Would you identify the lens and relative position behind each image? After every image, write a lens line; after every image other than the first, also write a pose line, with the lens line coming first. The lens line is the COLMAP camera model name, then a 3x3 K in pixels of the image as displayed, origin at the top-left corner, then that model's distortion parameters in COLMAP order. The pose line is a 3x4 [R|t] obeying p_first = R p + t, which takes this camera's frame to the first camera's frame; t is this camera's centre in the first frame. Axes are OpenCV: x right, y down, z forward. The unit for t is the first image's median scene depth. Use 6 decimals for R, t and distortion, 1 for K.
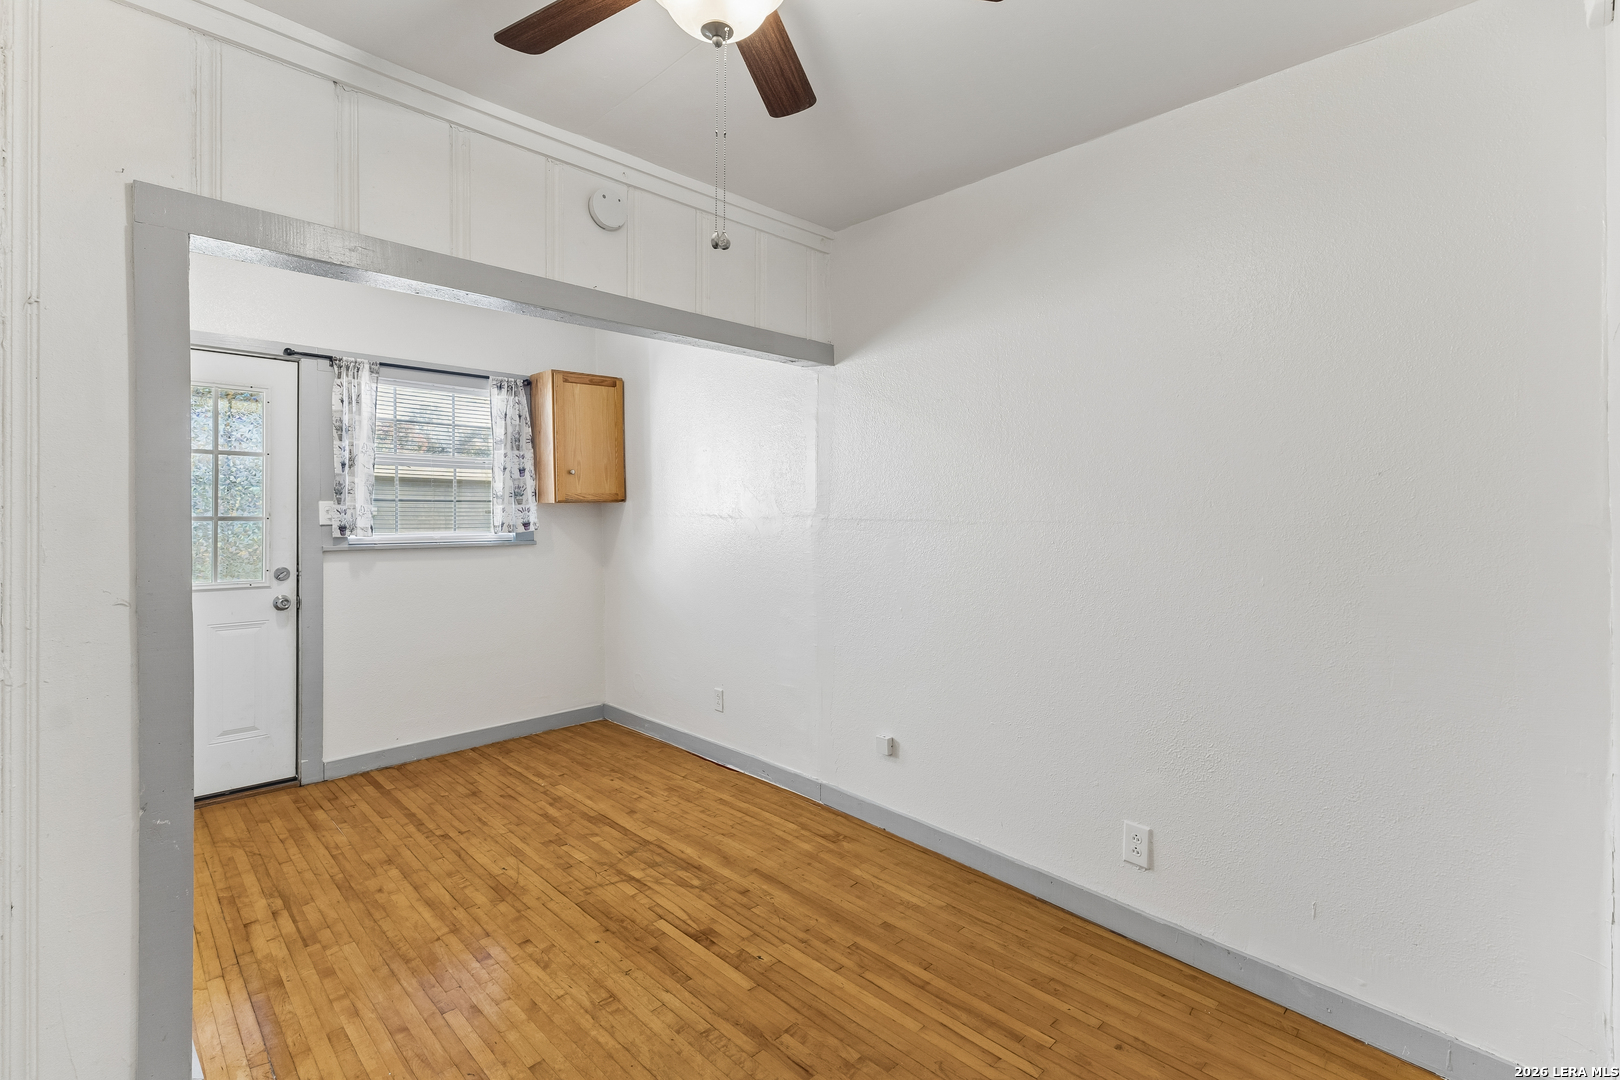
lens RADIAL K [[724.9, 0, 809.6], [0, 724.9, 518.3], [0, 0, 1]] dist [0.000004, 0.000102]
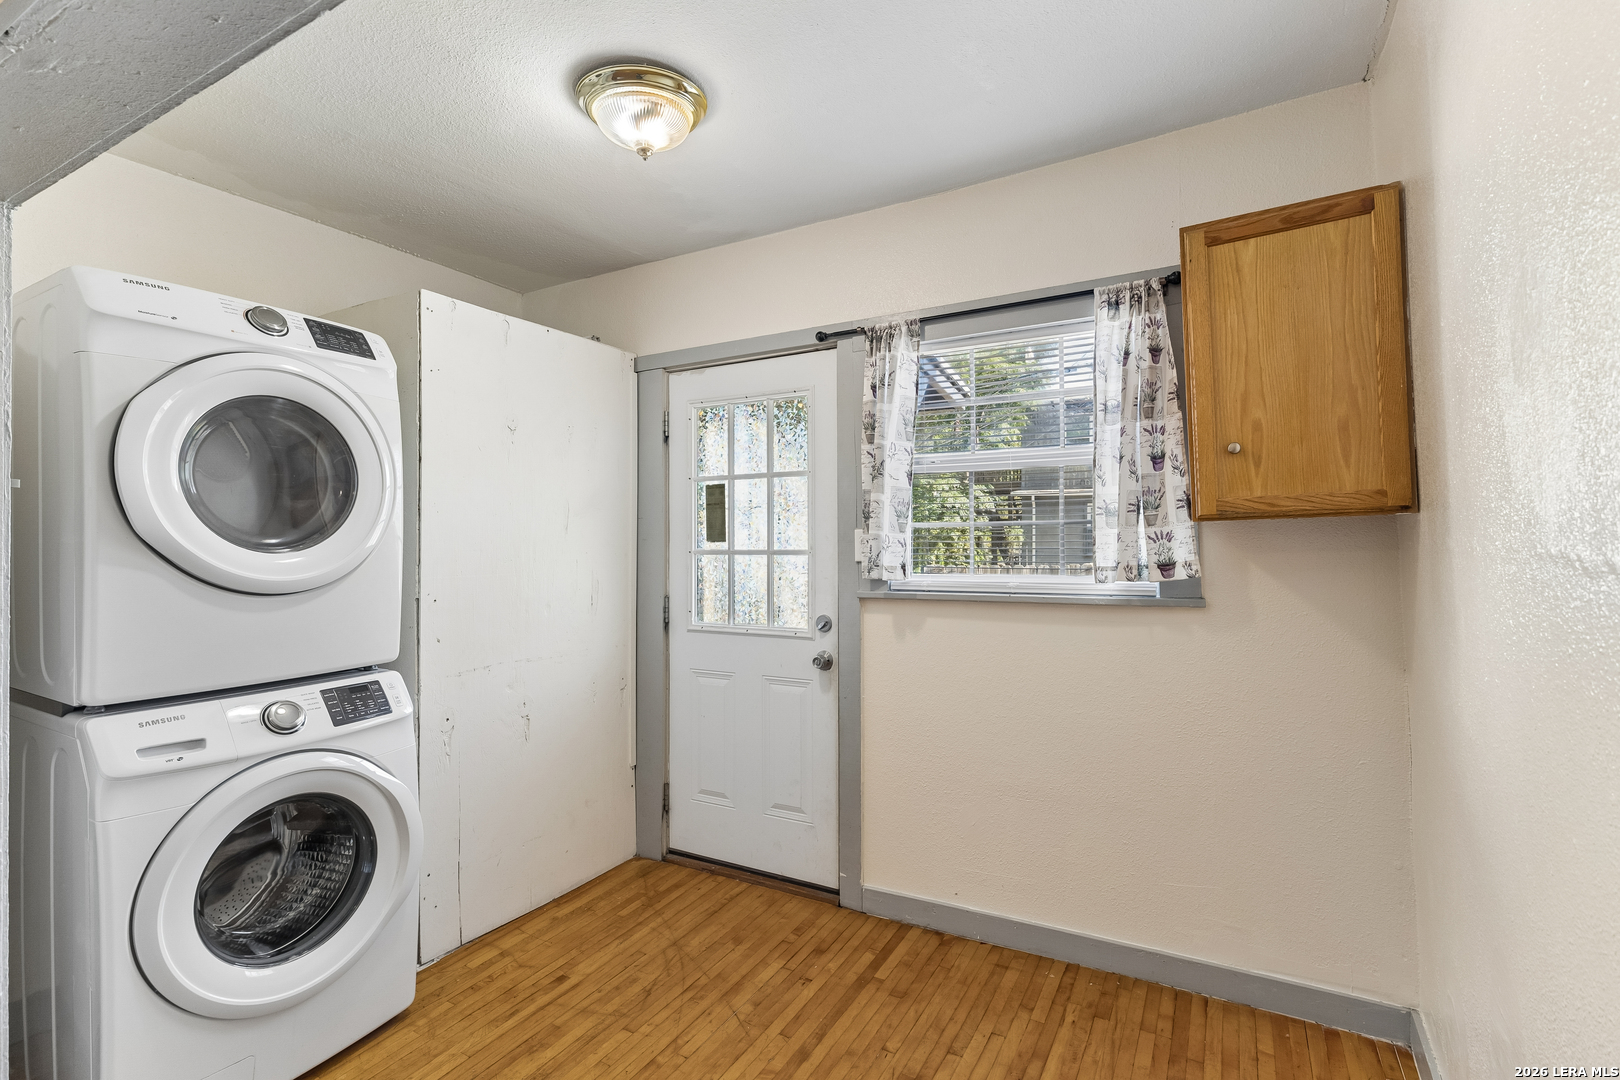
lens RADIAL K [[735.4, 0, 810.0], [0, 735.4, 540.0], [0, 0, 1]] dist [0.001310, 0.000721]
pose [[0.273543, -0.002403, -0.961857, 0.027775], [0.005904, 0.999982, -0.000819, -0.011619], [0.961842, -0.005455, 0.273552, 0.702195]]
